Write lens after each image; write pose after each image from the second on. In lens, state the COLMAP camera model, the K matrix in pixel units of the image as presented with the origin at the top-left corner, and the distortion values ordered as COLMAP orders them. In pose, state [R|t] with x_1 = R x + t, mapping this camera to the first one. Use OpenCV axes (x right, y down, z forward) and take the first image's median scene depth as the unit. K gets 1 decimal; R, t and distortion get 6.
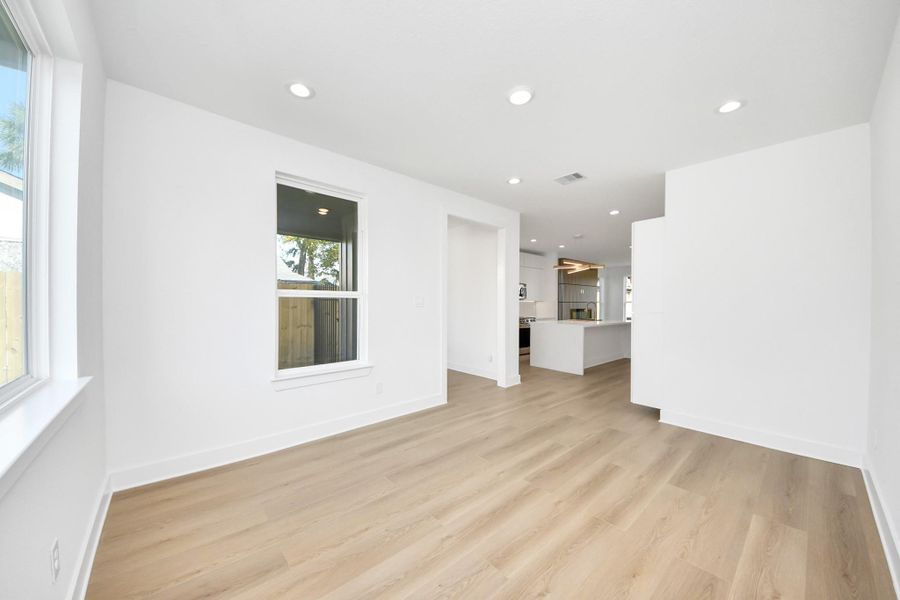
lens RADIAL K [[332.6, 0, 441.8], [0, 332.6, 295.2], [0, 0, 1]] dist [-0.000495, -0.000063]
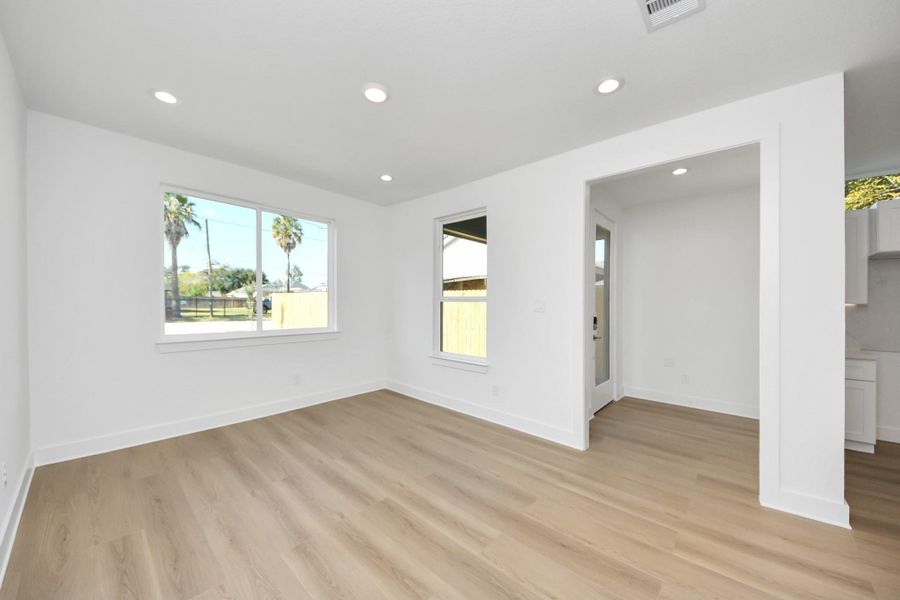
lens RADIAL K [[332.6, 0, 441.8], [0, 332.6, 295.2], [0, 0, 1]] dist [-0.000495, -0.000063]
pose [[0.108360, -0.008738, -0.994073, 1.152571], [-0.009621, 0.999905, -0.009838, -0.003255], [0.994065, 0.010630, 0.108266, 1.012907]]
